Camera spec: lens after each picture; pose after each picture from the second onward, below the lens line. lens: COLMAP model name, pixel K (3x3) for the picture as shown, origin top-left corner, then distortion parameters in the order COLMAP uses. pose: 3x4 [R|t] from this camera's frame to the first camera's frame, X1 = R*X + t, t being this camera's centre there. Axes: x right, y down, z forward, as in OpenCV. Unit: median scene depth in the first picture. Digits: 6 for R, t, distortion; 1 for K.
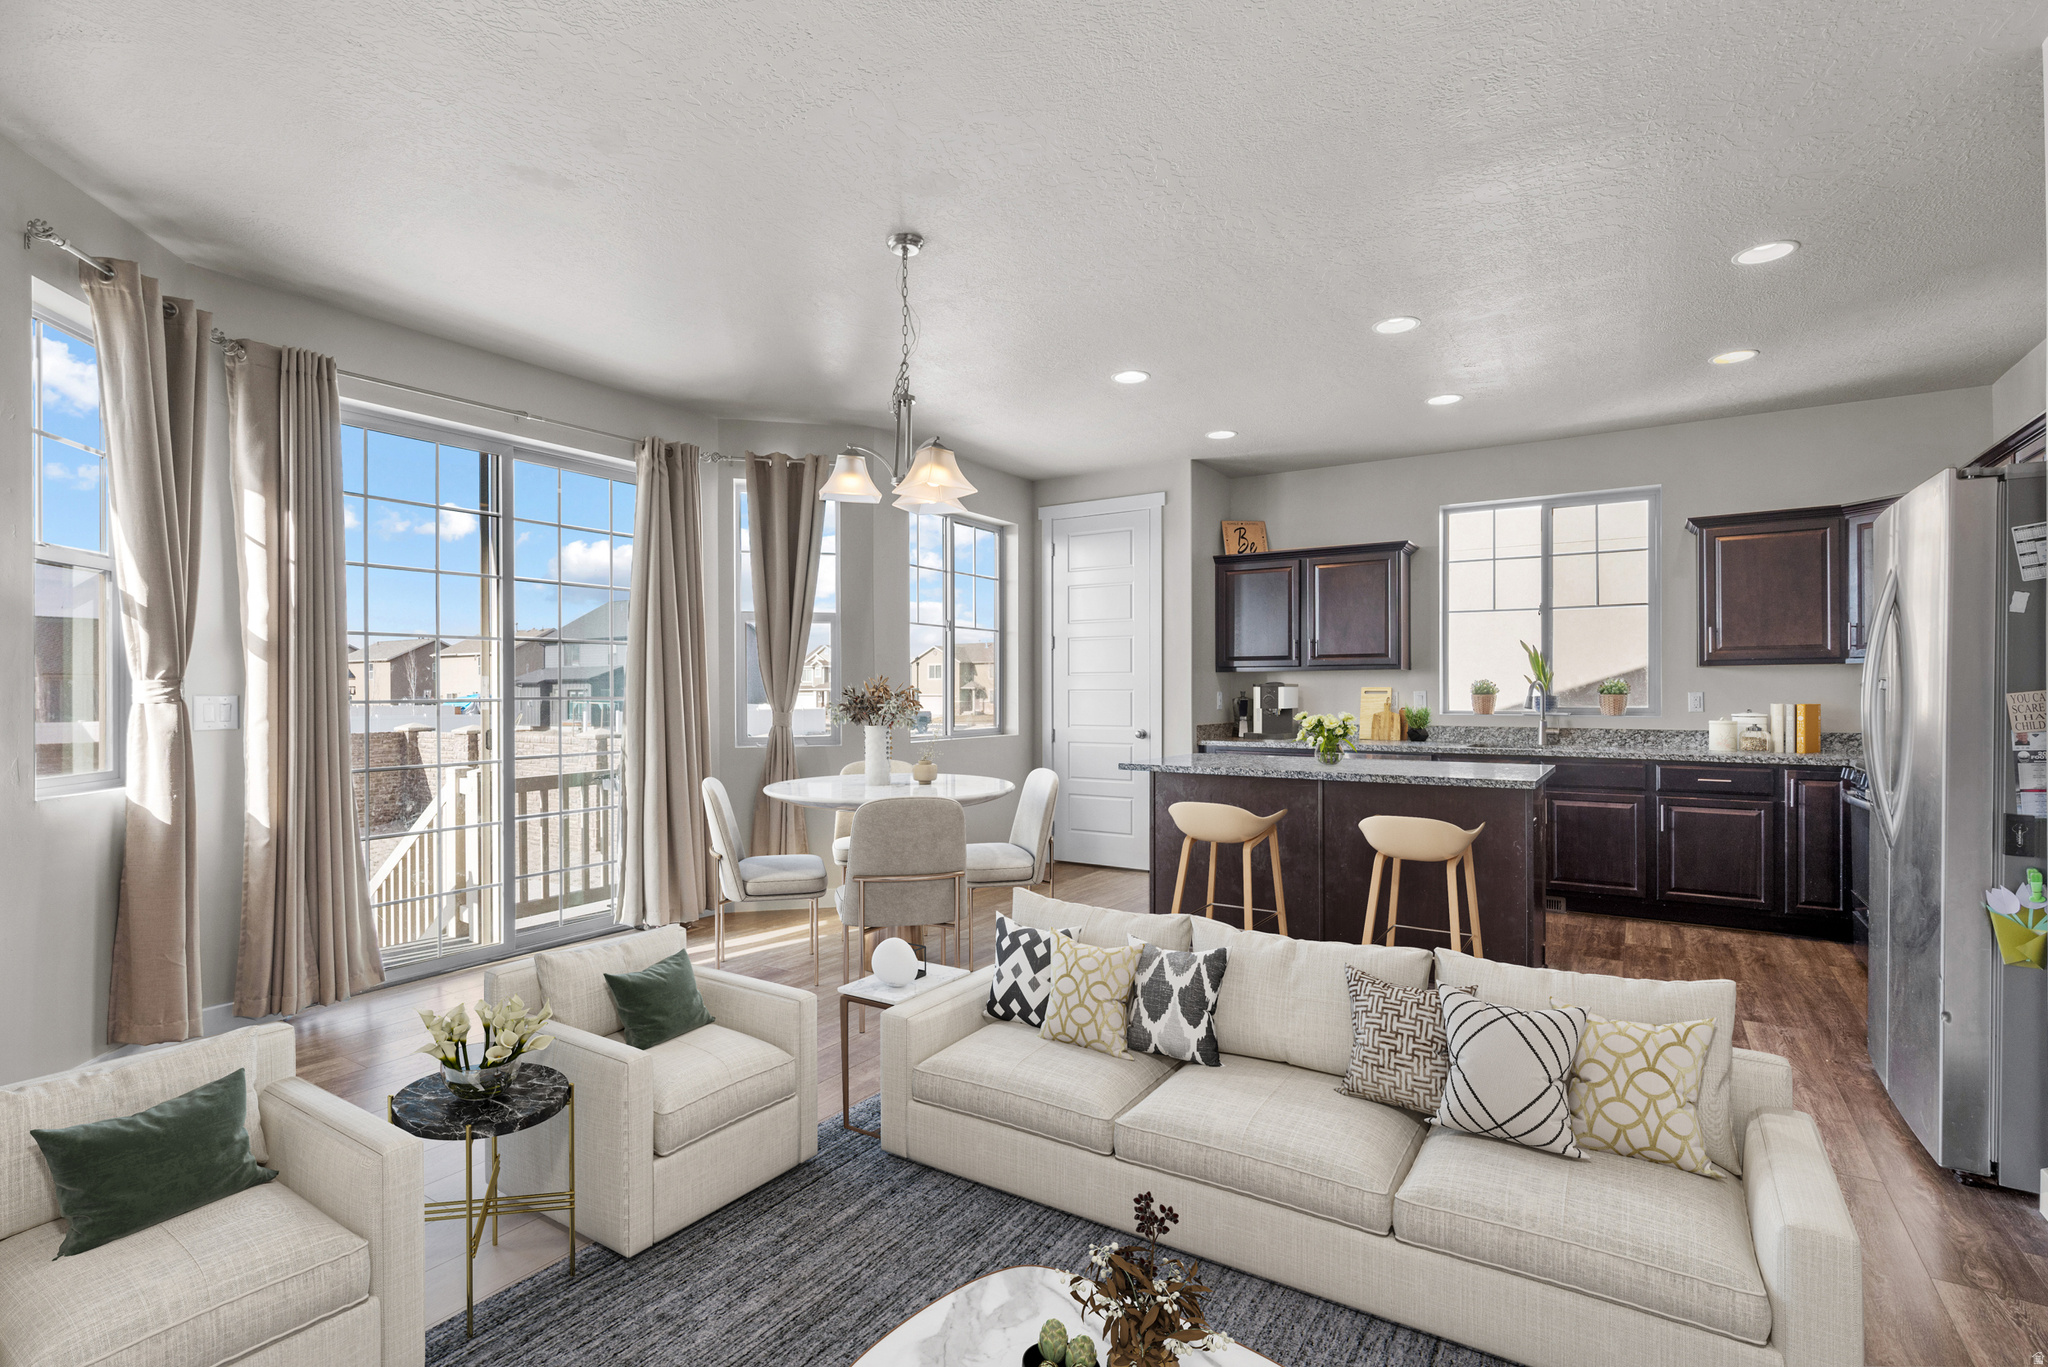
lens RADIAL K [[941.9, 0, 1031.6], [0, 941.9, 692.1], [0, 0, 1]] dist [-0.003049, -0.000285]
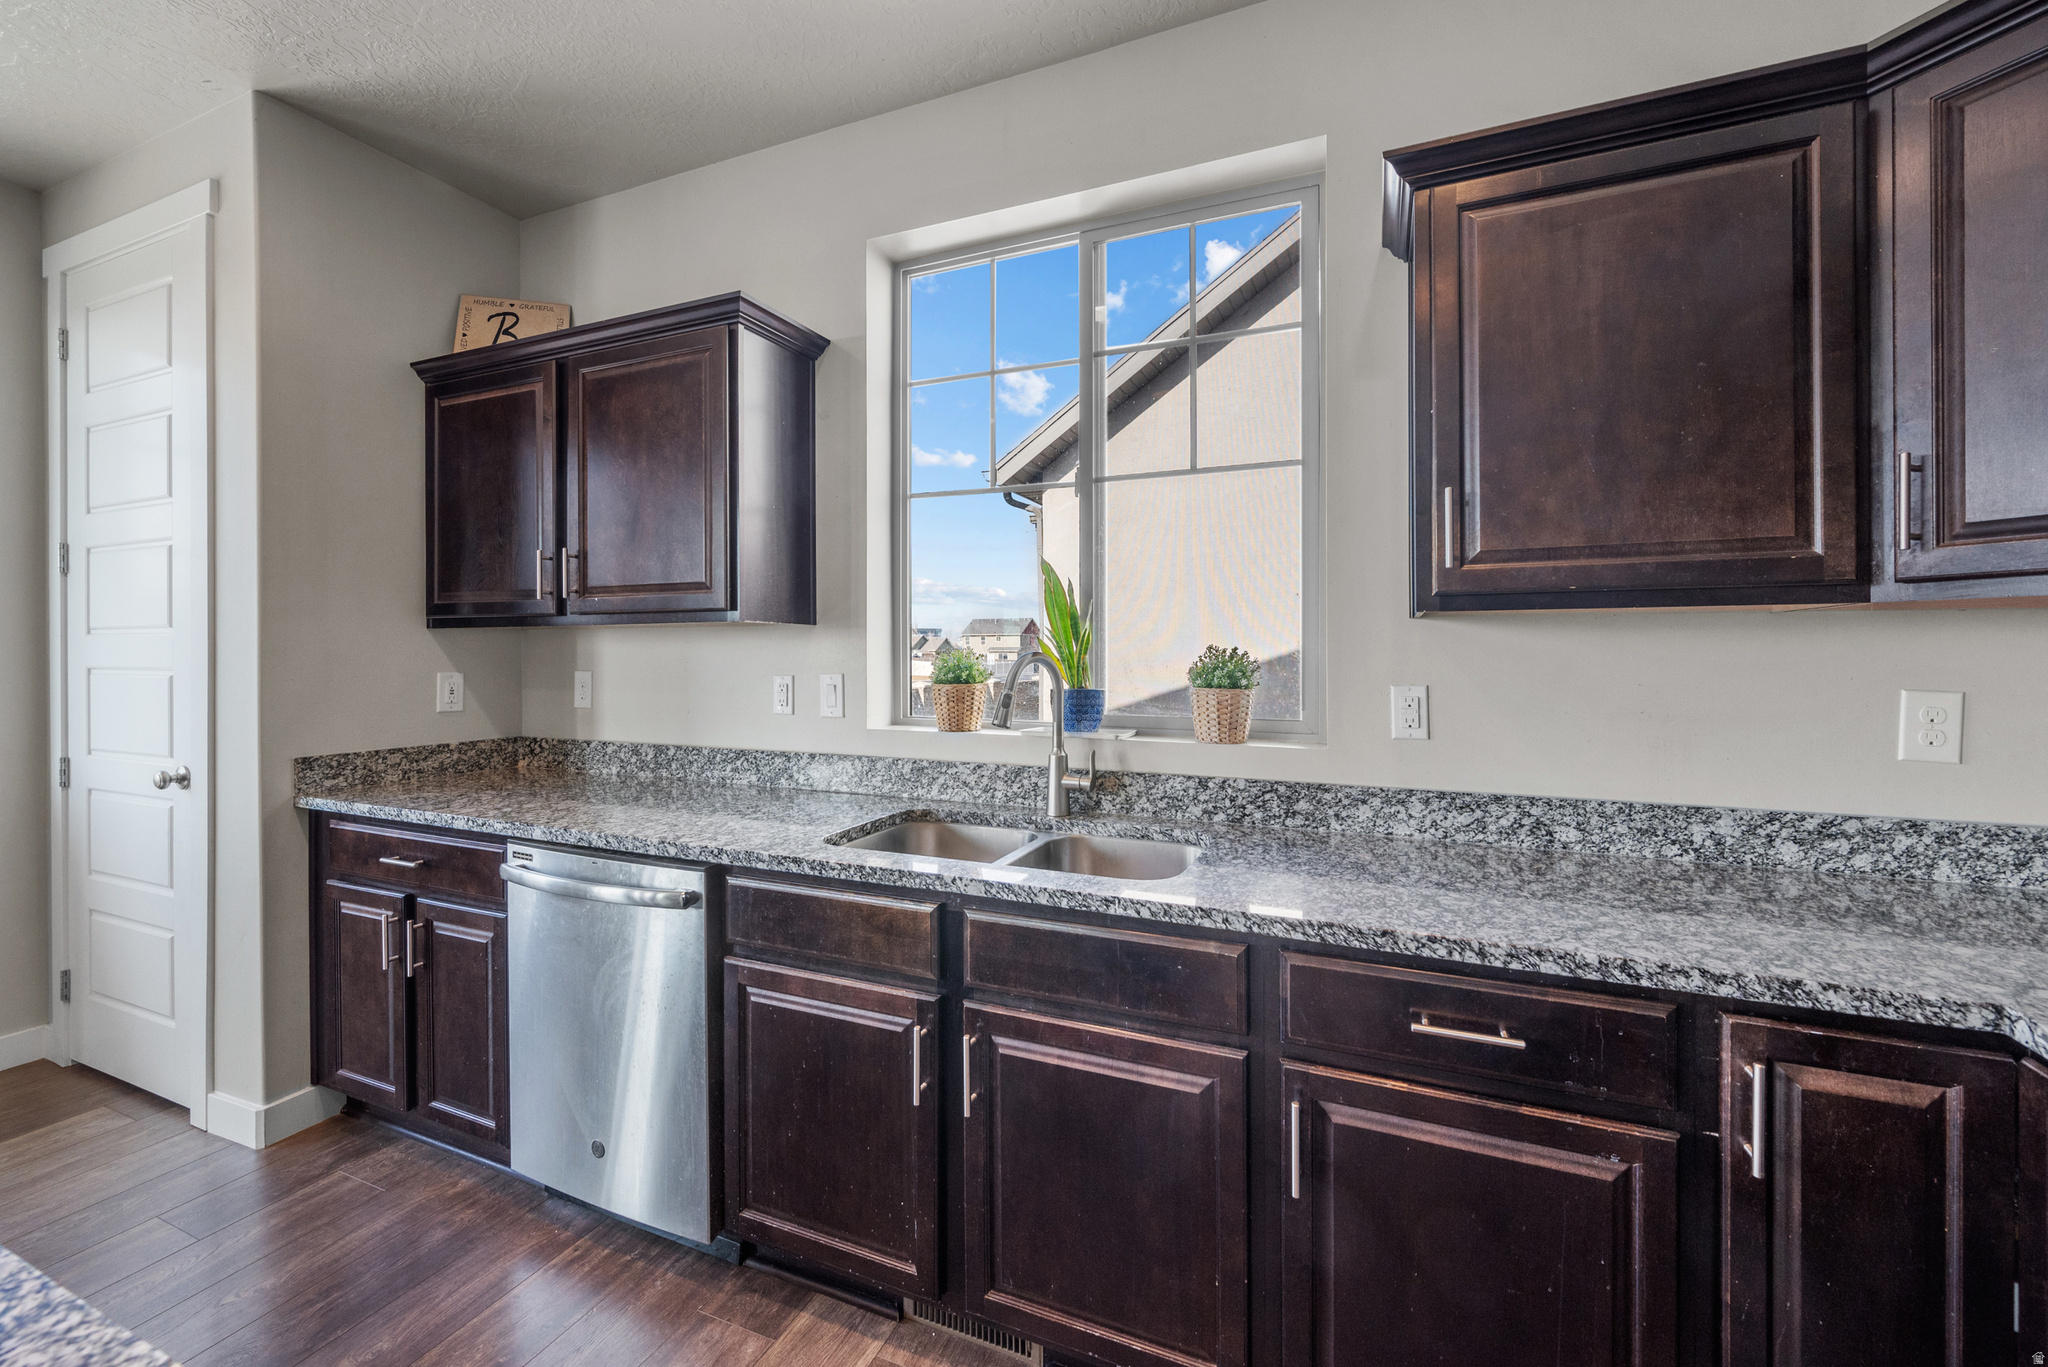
lens RADIAL K [[836.7, 0, 998.9], [0, 836.7, 649.5], [0, 0, 1]] dist [0.003160, 0.000234]
pose [[0.988863, 0.003073, 0.148794, 0.527514], [-0.001886, 0.999965, -0.008121, -0.012055], [-0.148814, 0.007750, 0.988835, 0.739883]]
